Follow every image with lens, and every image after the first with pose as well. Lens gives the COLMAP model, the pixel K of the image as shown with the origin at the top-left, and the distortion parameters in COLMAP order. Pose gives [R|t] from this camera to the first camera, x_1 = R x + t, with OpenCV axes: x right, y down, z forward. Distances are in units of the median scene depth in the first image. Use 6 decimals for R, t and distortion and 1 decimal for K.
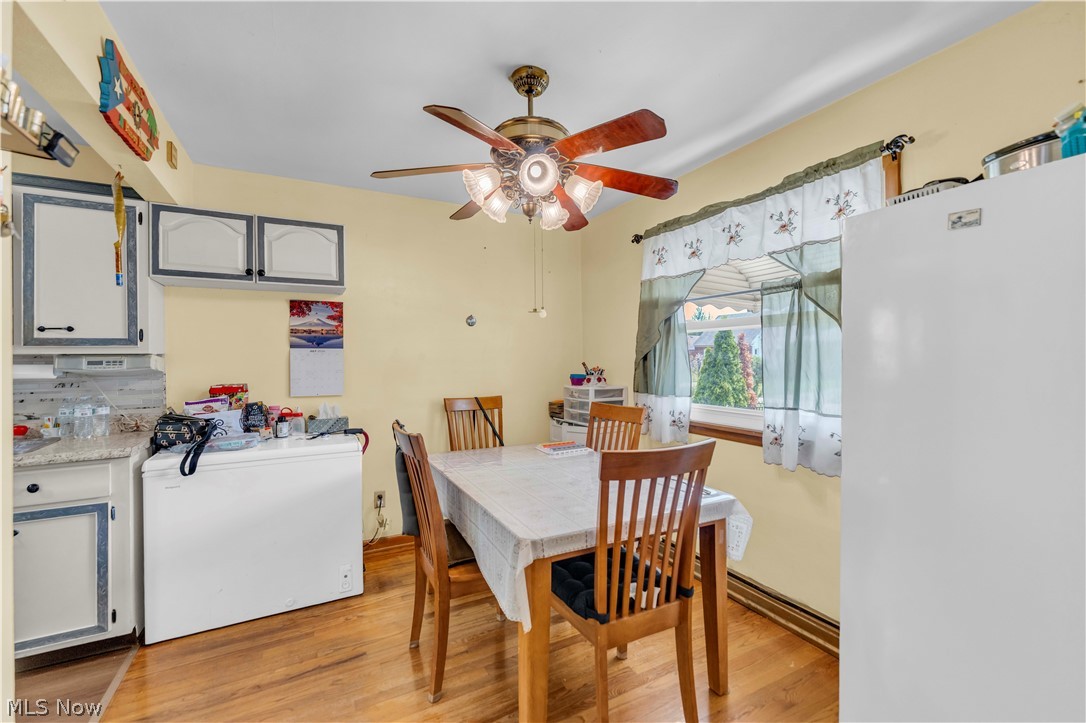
lens RADIAL K [[446.7, 0, 539.5], [0, 446.7, 359.5], [0, 0, 1]] dist [-0.006427, 0.000182]
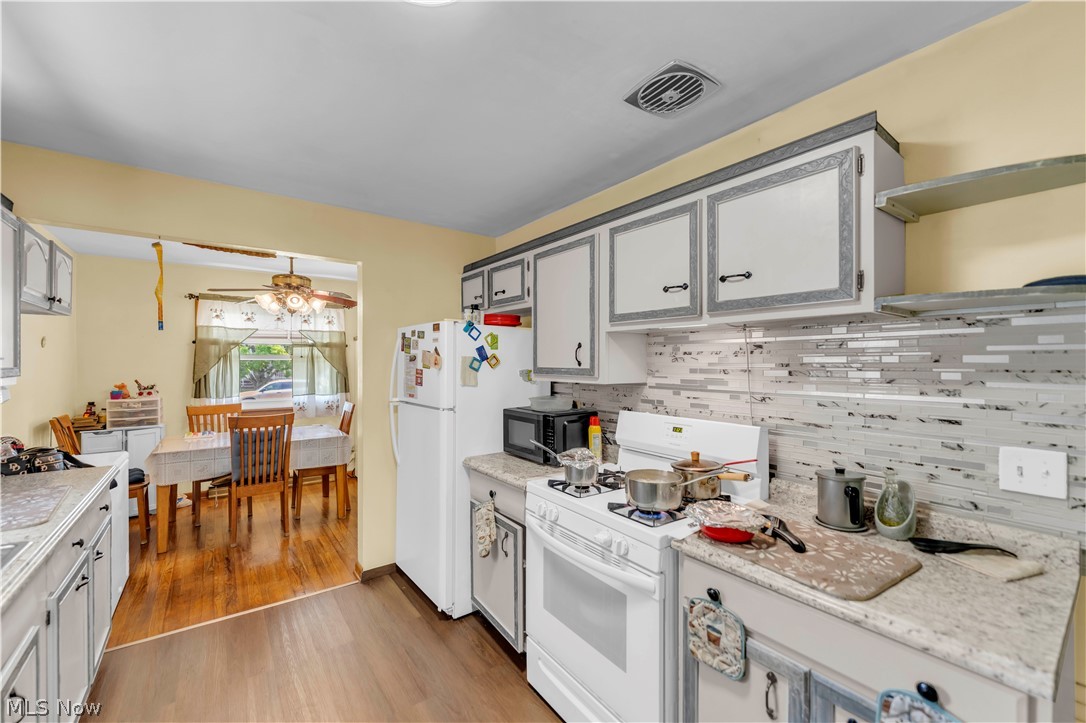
lens RADIAL K [[446.7, 0, 548.2], [0, 446.7, 362.1], [0, 0, 1]] dist [-0.006427, 0.000182]
pose [[-0.163106, 0.005965, 0.986590, -1.824243], [0.003389, 0.999979, -0.005485, -0.045309], [-0.986603, 0.002449, -0.163123, 0.068705]]
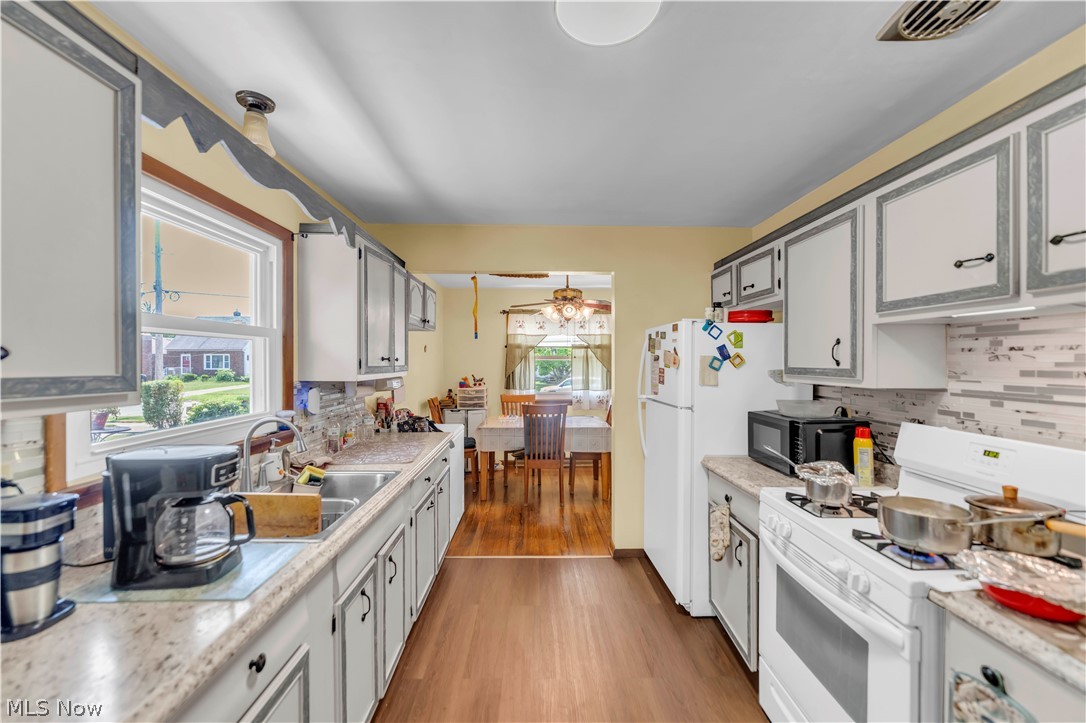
lens RADIAL K [[446.7, 0, 538.1], [0, 446.7, 363.0], [0, 0, 1]] dist [-0.006427, 0.000182]
pose [[0.450658, 0.002889, 0.892692, -1.860508], [0.000616, 0.999994, -0.003547, -0.044895], [-0.892697, 0.002149, 0.450653, -0.038820]]
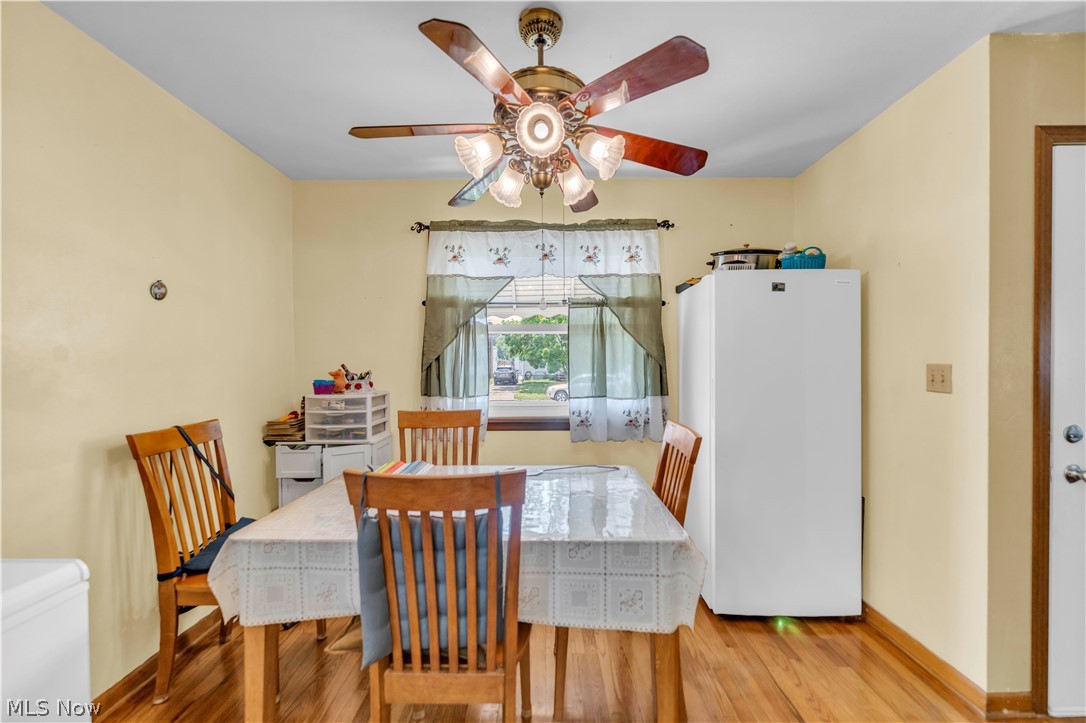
lens RADIAL K [[446.7, 0, 537.4], [0, 446.7, 359.9], [0, 0, 1]] dist [-0.006427, 0.000182]
pose [[0.478445, 0.003877, 0.878109, -0.580930], [0.003717, 0.999972, -0.006440, 0.007607], [-0.878110, 0.006345, 0.478417, 0.444651]]
